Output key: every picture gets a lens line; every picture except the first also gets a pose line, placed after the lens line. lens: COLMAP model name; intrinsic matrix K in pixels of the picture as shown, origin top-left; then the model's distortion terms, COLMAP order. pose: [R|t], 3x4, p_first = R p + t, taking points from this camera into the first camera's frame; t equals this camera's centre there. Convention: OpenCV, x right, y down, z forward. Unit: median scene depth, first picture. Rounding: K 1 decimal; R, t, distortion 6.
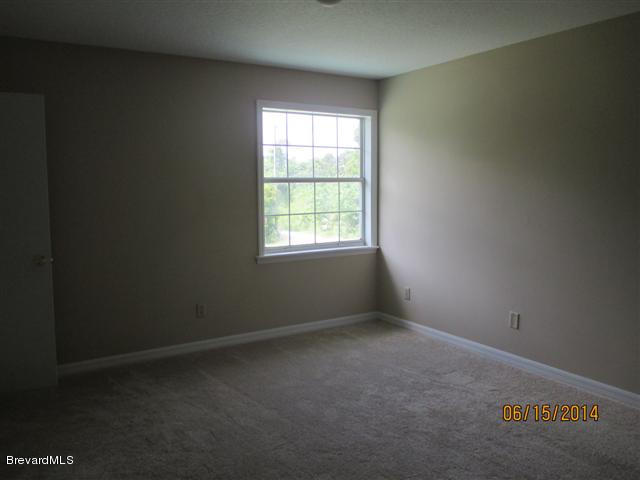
lens RADIAL K [[523.8, 0, 320.0], [0, 523.8, 240.0], [0, 0, 1]] dist [-0.060434, 0.002931]
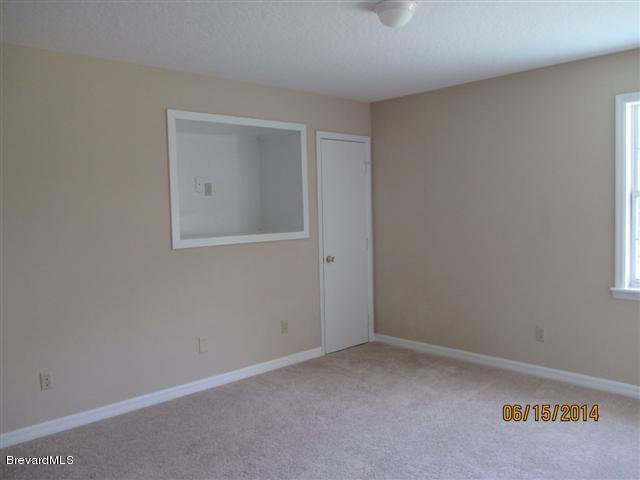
lens RADIAL K [[523.8, 0, 320.0], [0, 523.8, 240.0], [0, 0, 1]] dist [-0.060434, 0.002931]
pose [[0.184637, 0.066350, -0.980565, 0.769703], [-0.080223, 0.995407, 0.052249, -0.064606], [0.979527, 0.069017, 0.189111, 0.536312]]
